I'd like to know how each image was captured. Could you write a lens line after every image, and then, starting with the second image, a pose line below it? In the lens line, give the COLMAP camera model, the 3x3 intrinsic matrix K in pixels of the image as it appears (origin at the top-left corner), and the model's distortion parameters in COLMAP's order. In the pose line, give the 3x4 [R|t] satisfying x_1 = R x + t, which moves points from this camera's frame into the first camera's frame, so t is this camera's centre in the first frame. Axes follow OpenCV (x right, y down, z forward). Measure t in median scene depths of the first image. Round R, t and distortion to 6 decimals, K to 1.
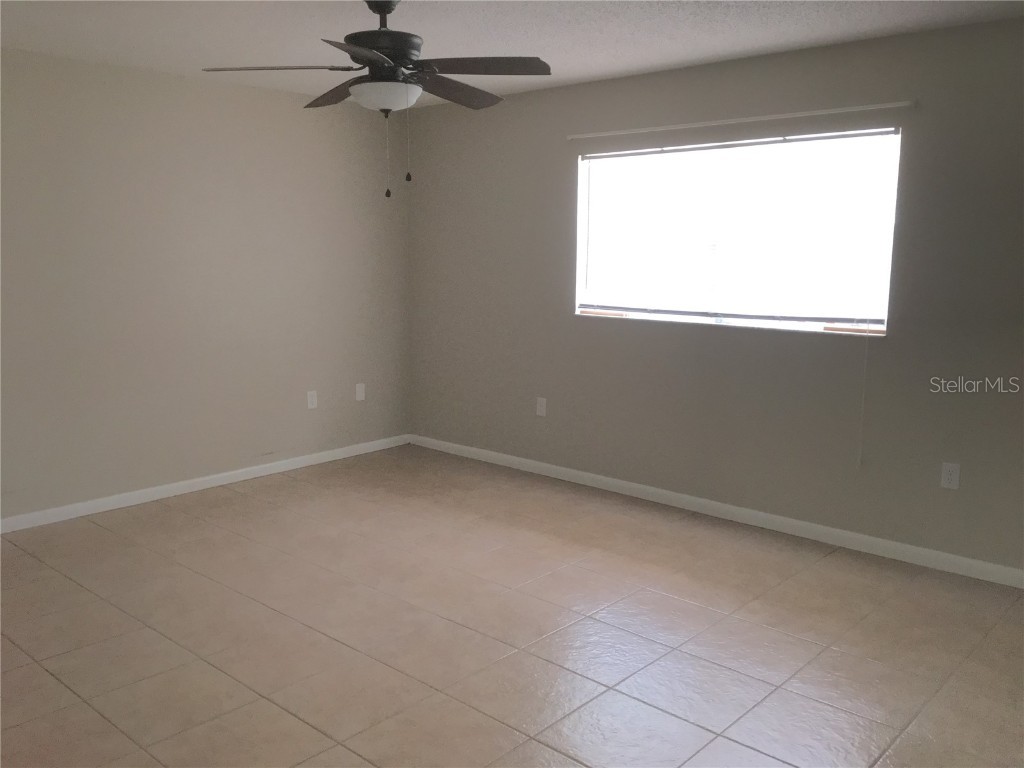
lens RADIAL K [[875.2, 0, 519.2], [0, 875.2, 384.6], [0, 0, 1]] dist [0.089563, -0.116407]
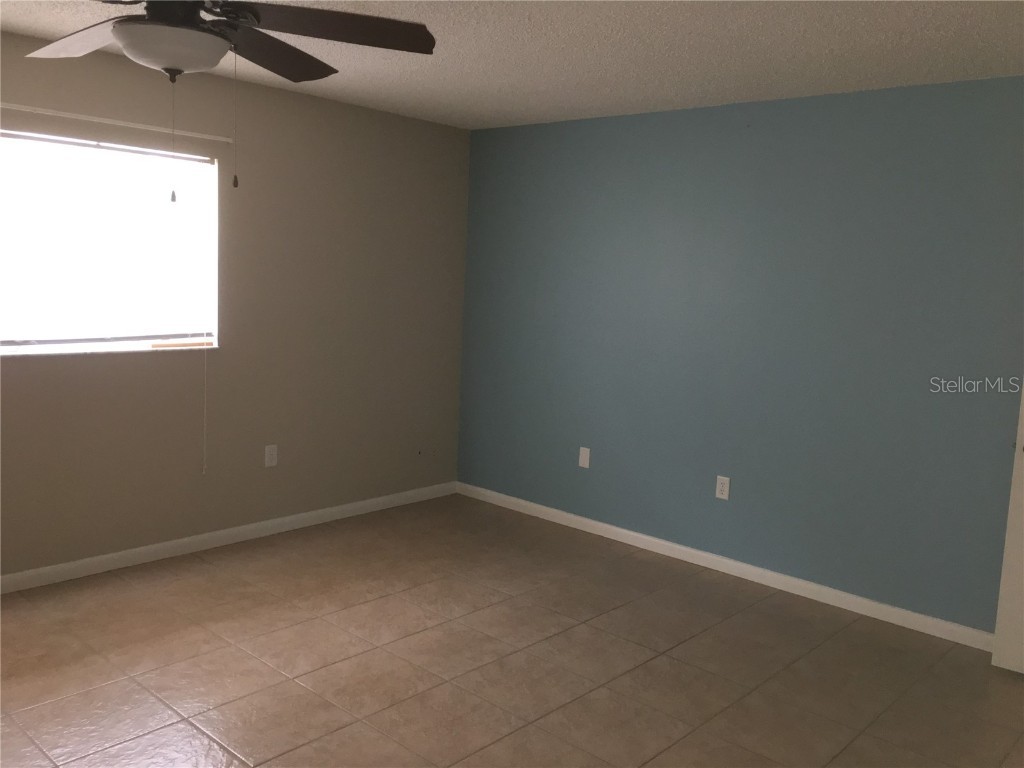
lens RADIAL K [[875.2, 0, 518.5], [0, 875.2, 382.8], [0, 0, 1]] dist [0.089563, -0.116407]
pose [[0.019105, -0.127877, 0.991606, -0.654572], [0.126417, 0.984136, 0.124478, -0.098338], [-0.991793, 0.122977, 0.034968, 0.586352]]
